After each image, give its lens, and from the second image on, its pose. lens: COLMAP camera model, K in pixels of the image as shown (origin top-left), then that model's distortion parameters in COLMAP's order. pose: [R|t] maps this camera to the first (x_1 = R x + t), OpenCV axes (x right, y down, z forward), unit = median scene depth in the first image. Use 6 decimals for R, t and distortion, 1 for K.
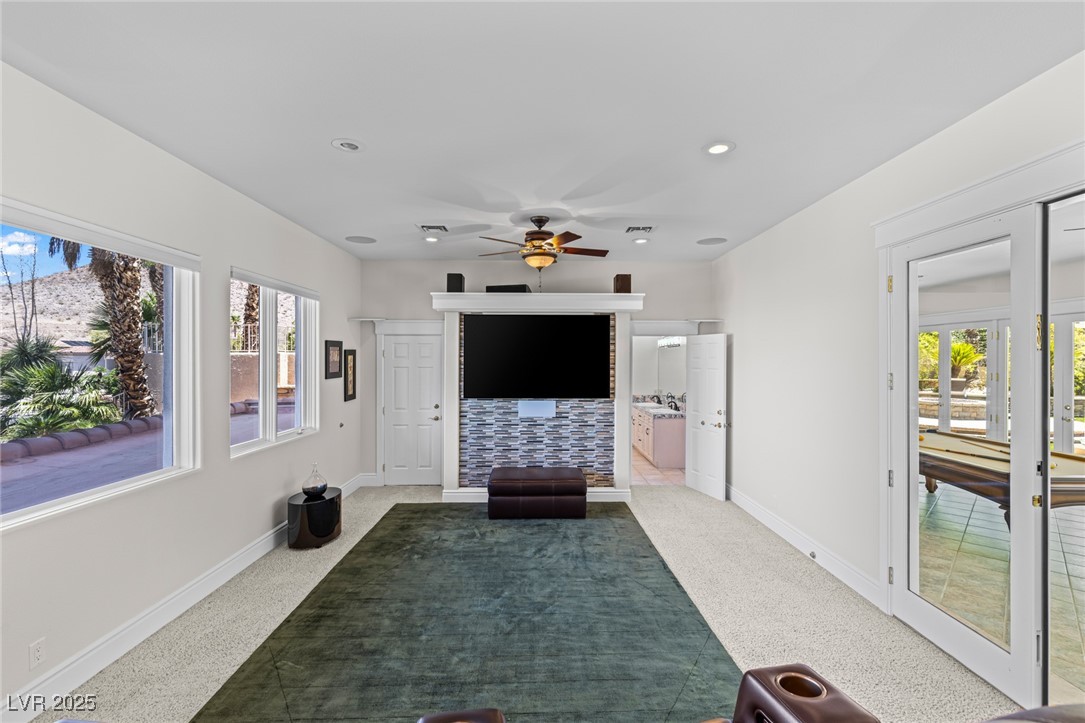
lens RADIAL K [[486.2, 0, 549.8], [0, 486.2, 363.3], [0, 0, 1]] dist [0.011985, -0.003249]
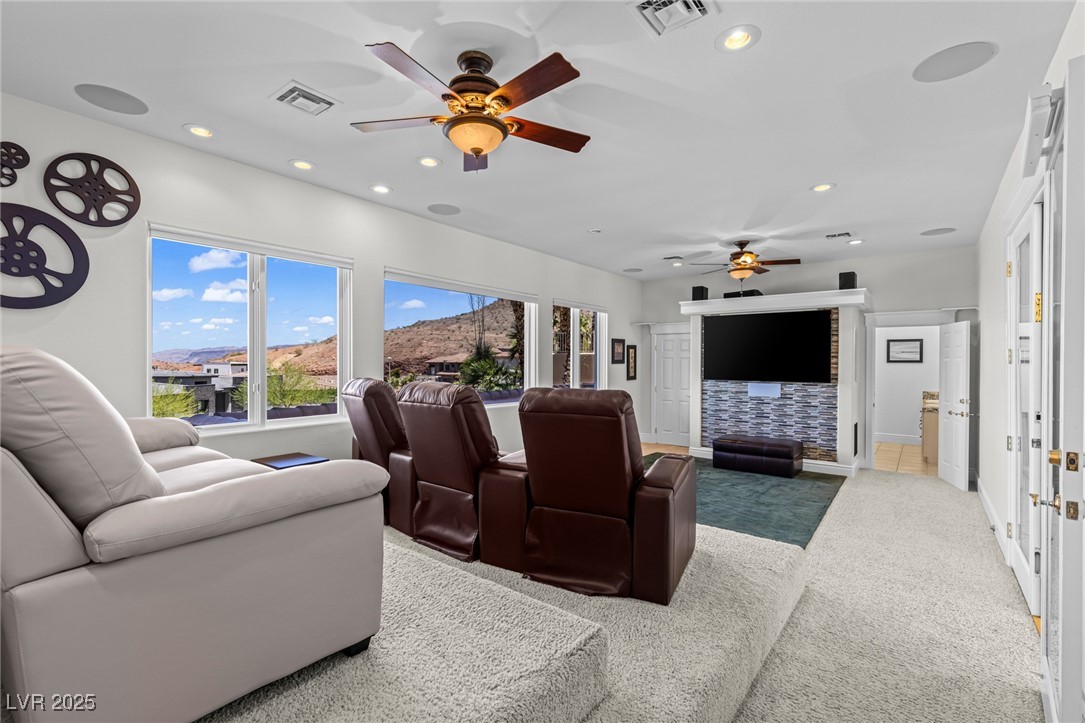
lens RADIAL K [[486.2, 0, 549.8], [0, 486.2, 363.3], [0, 0, 1]] dist [0.011985, -0.003249]
pose [[0.779915, 0.003714, -0.625874, 0.320423], [-0.008241, 0.999957, -0.004334, 0.036103], [0.625831, 0.008538, 0.779912, -0.295182]]
